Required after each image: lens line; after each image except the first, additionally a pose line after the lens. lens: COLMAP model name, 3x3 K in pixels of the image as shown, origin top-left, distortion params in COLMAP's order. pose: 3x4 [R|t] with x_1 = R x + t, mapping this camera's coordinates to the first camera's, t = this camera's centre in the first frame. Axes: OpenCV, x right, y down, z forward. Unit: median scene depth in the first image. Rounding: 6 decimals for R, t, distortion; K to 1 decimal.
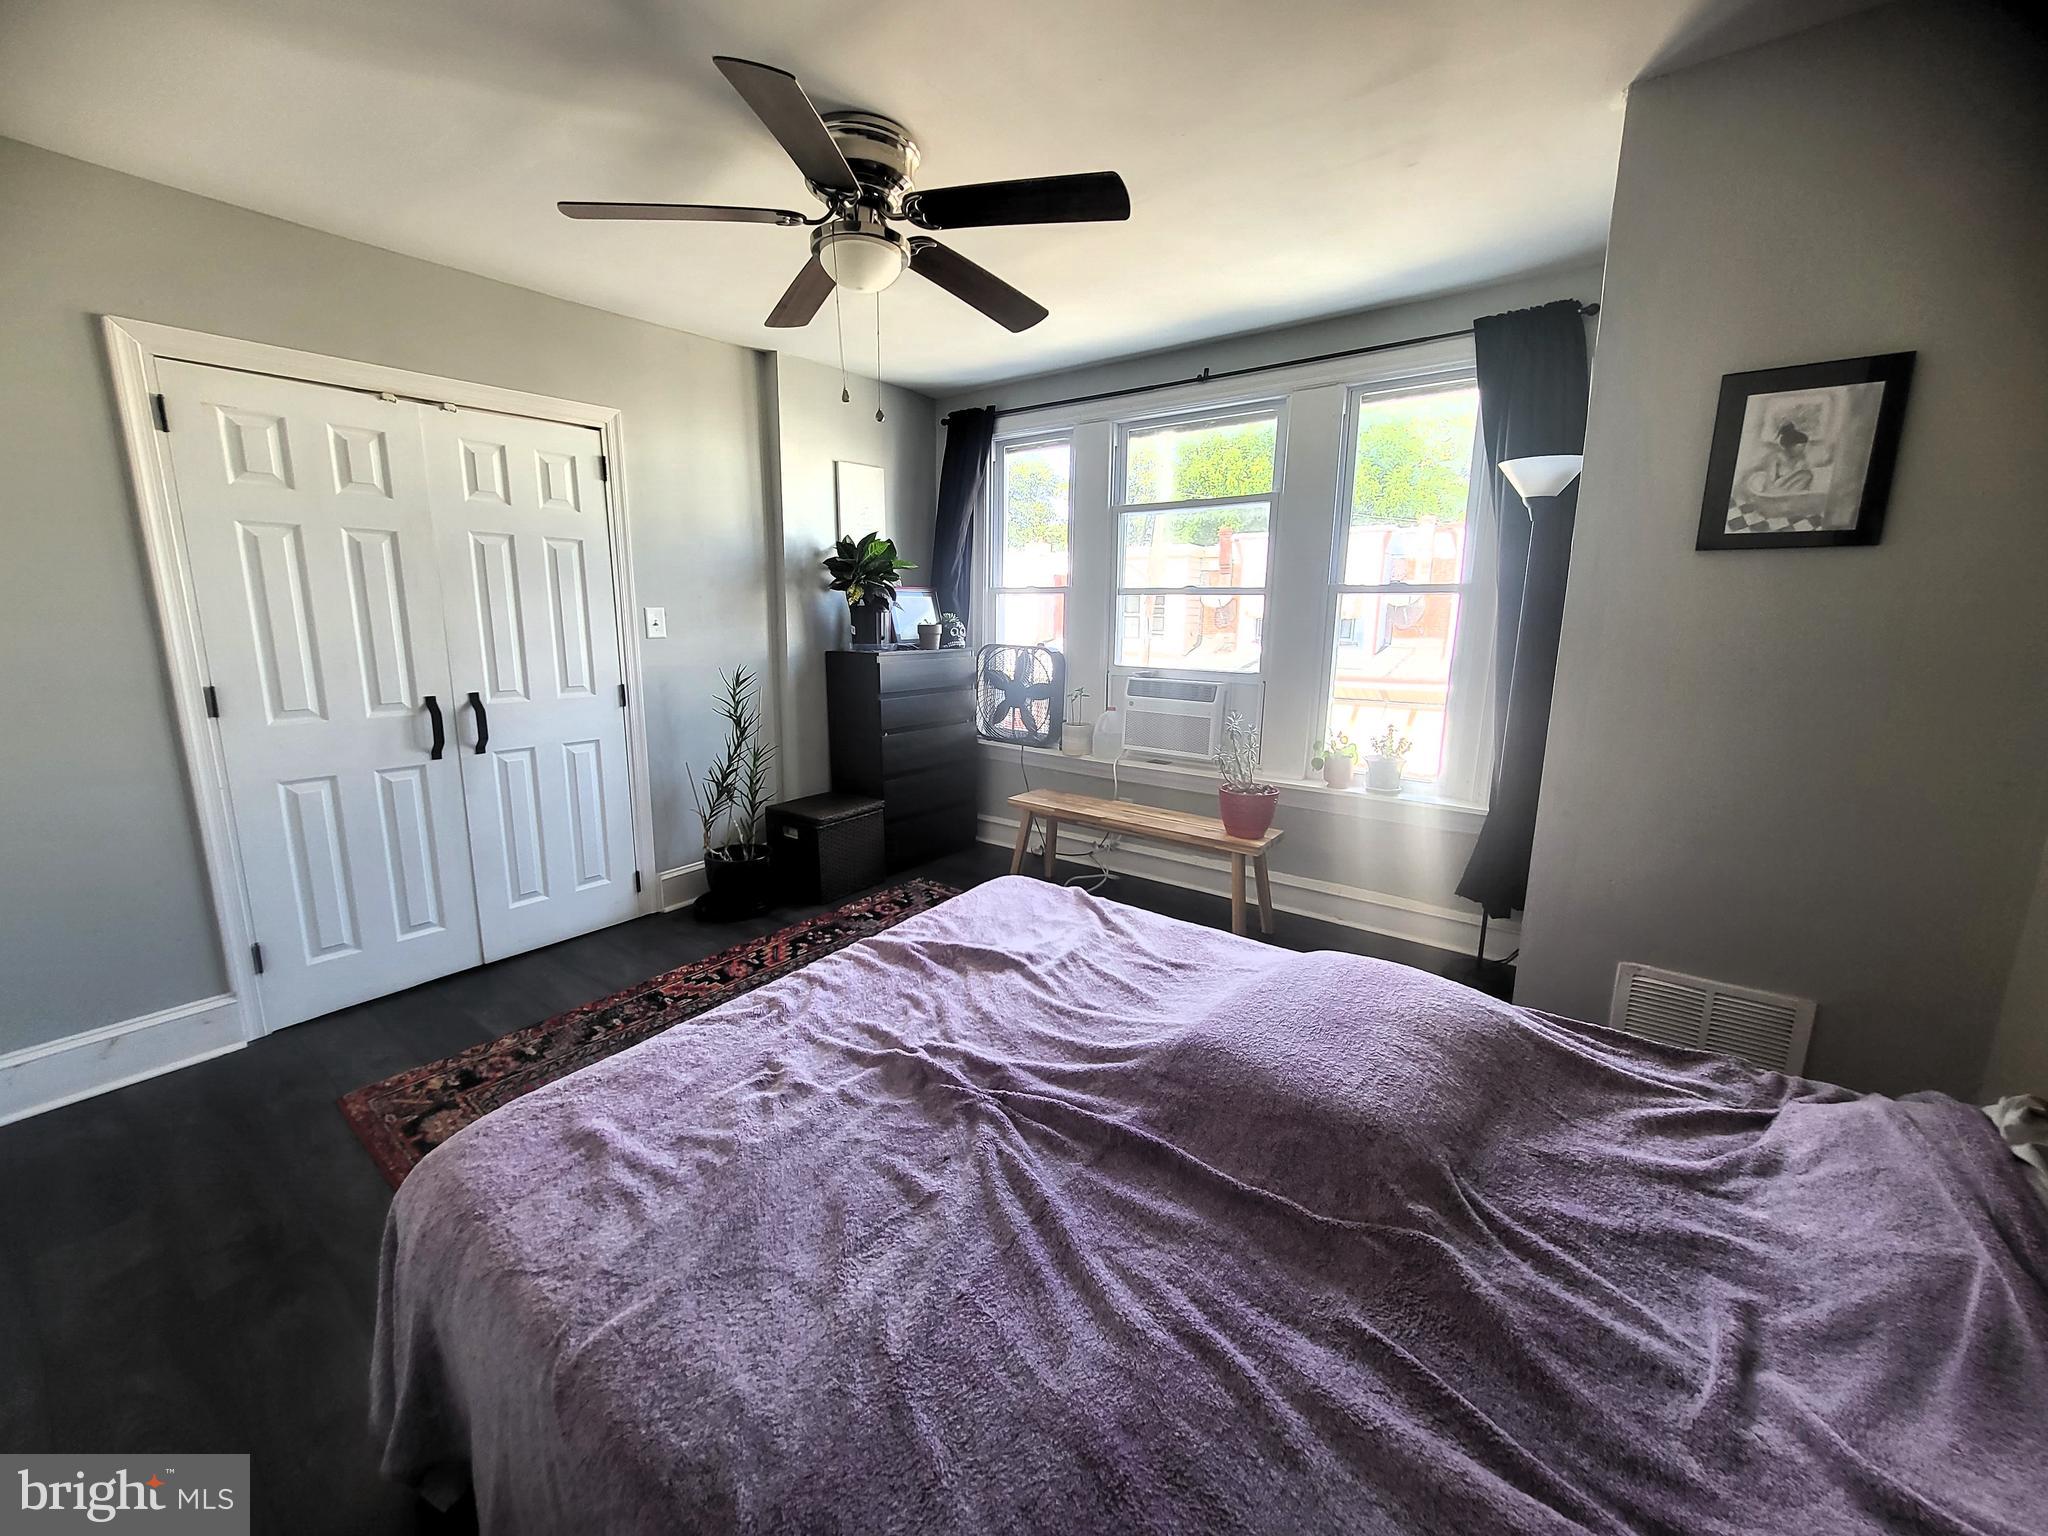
lens RADIAL K [[805.2, 0, 1006.7], [0, 805.2, 757.9], [0, 0, 1]] dist [-0.005781, -0.000014]
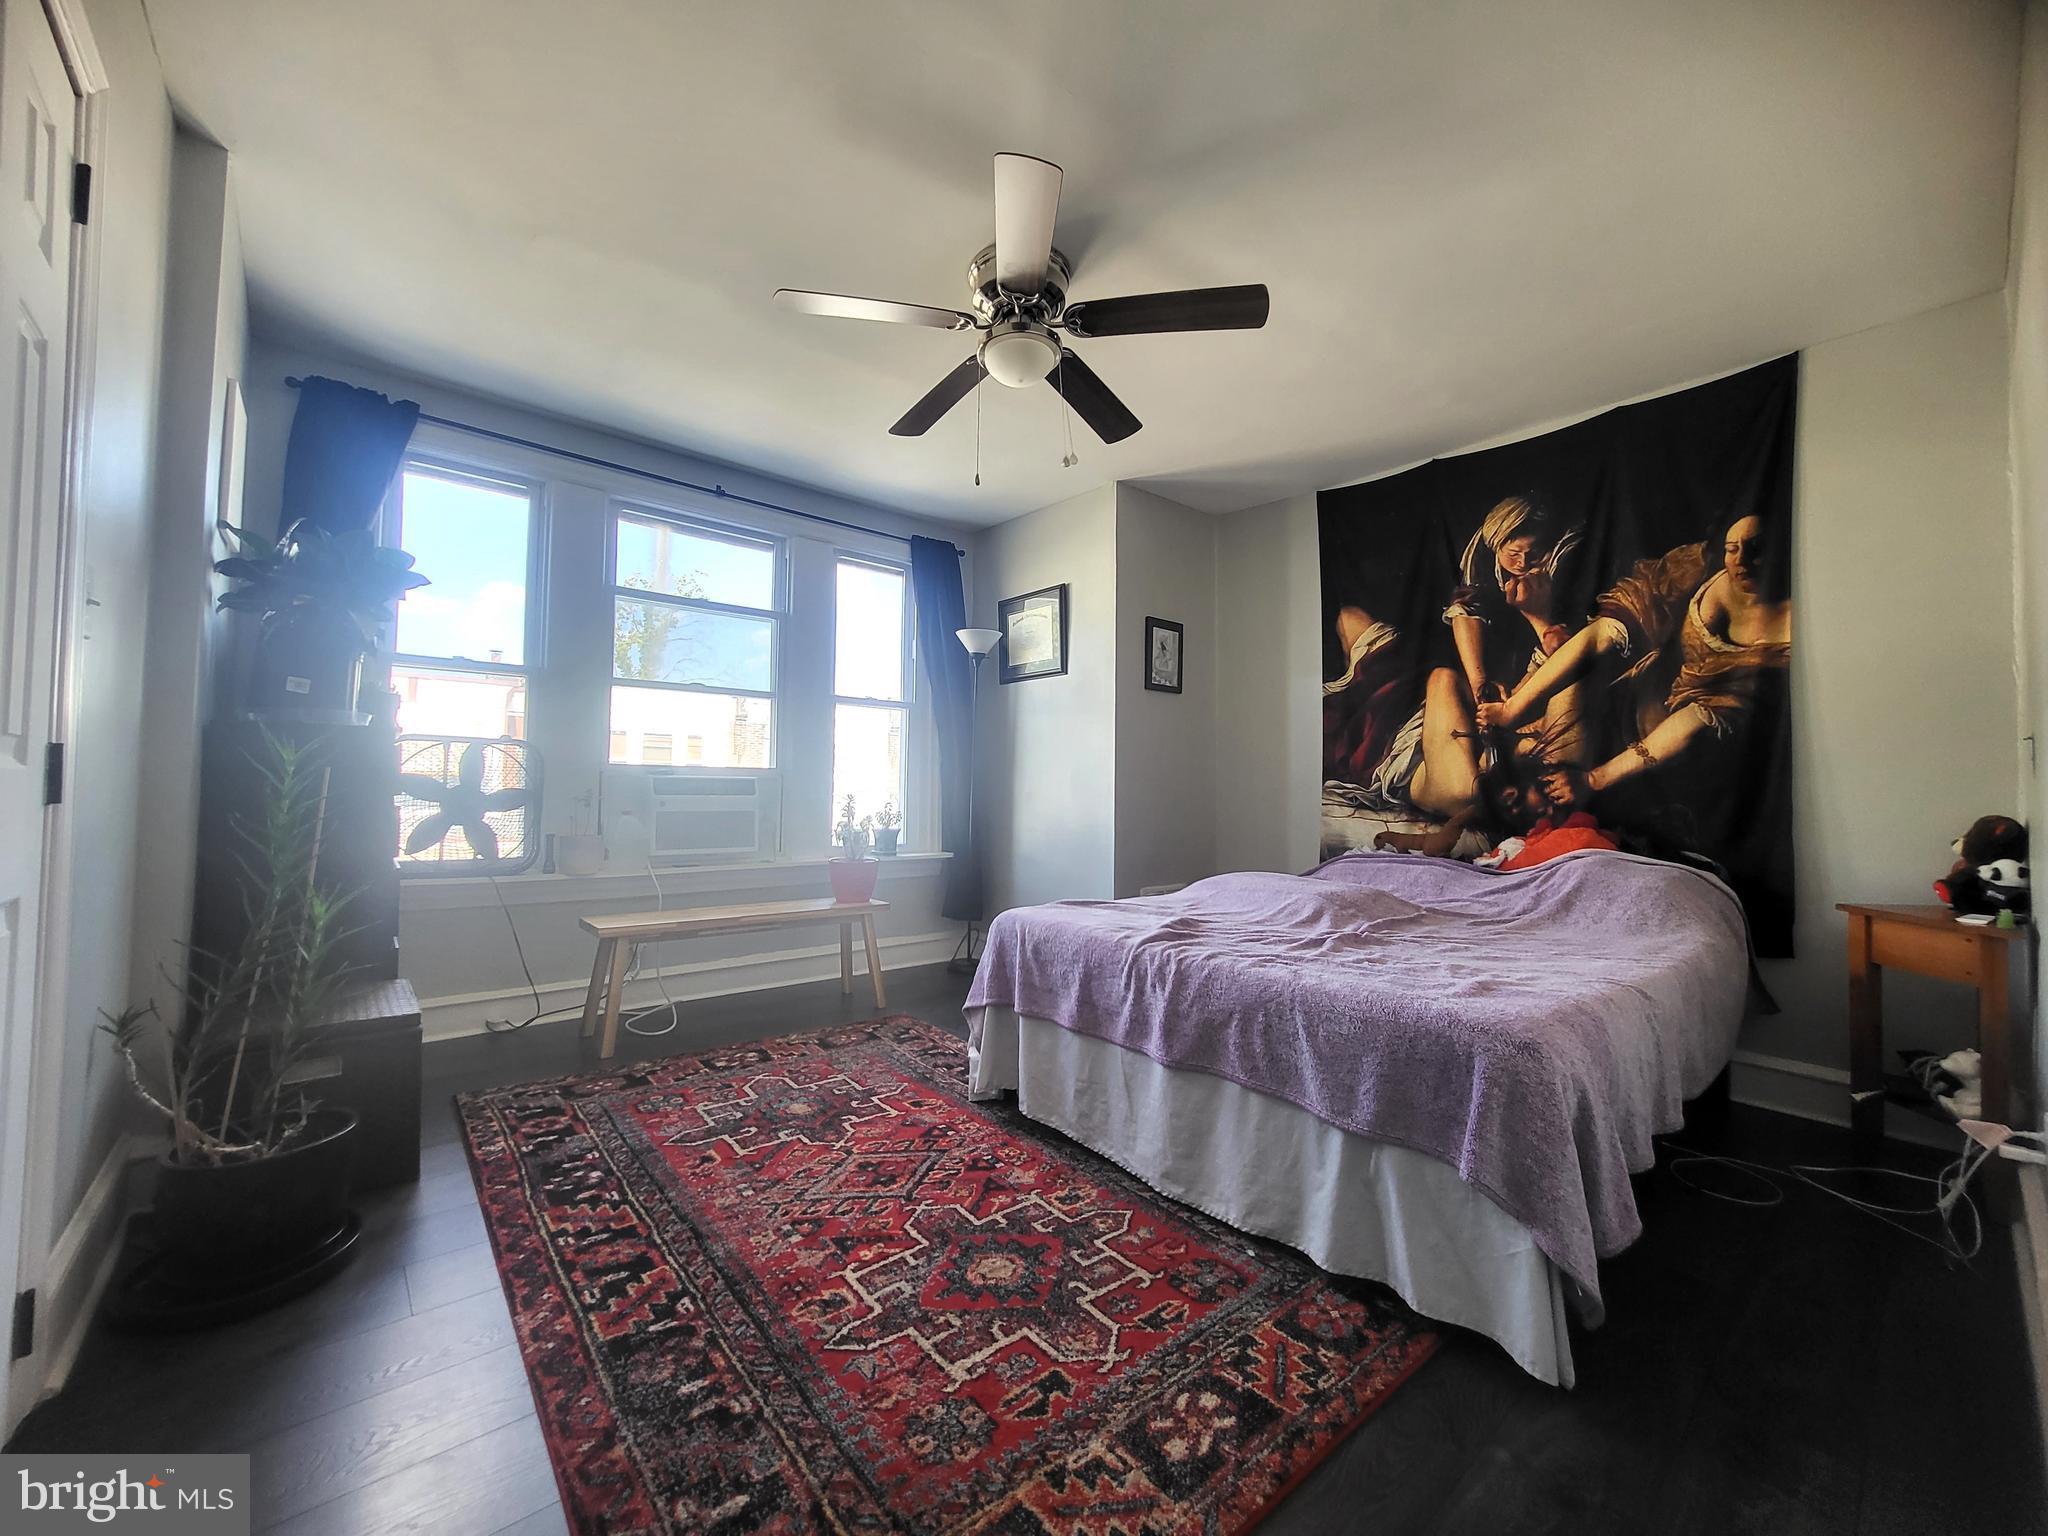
lens RADIAL K [[805.2, 0, 1008.5], [0, 805.2, 771.4], [0, 0, 1]] dist [-0.005781, -0.000014]
pose [[0.189269, 0.020063, 0.981720, -0.745258], [0.172051, 0.983646, -0.053273, 0.012880], [-0.966735, 0.178989, 0.182722, 0.519812]]
